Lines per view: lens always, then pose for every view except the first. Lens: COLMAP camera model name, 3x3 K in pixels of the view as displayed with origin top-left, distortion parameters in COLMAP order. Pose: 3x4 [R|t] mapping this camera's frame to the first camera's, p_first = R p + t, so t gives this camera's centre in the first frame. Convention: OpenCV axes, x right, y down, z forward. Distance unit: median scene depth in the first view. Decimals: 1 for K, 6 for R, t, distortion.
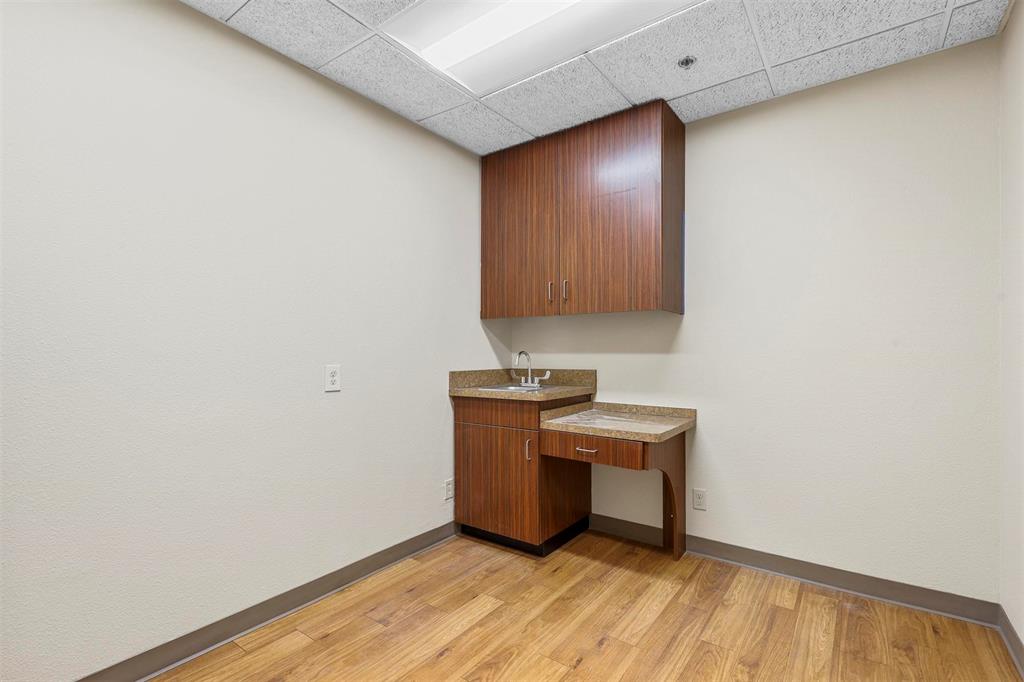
lens RADIAL K [[463.9, 0, 510.9], [0, 463.9, 343.5], [0, 0, 1]] dist [-0.000339, -0.000185]
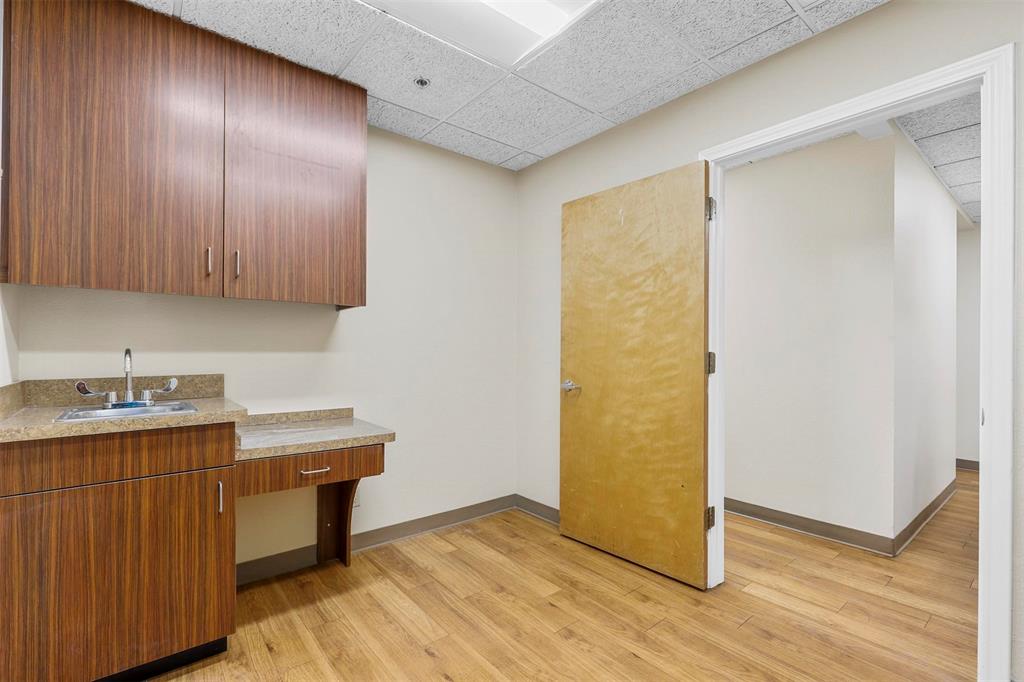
lens RADIAL K [[463.9, 0, 510.9], [0, 463.9, 343.5], [0, 0, 1]] dist [-0.000339, -0.000185]
pose [[0.246045, 0.018465, 0.969082, -0.520368], [-0.018870, 0.999720, -0.014258, 0.011727], [-0.969075, -0.014778, 0.246325, 0.453596]]
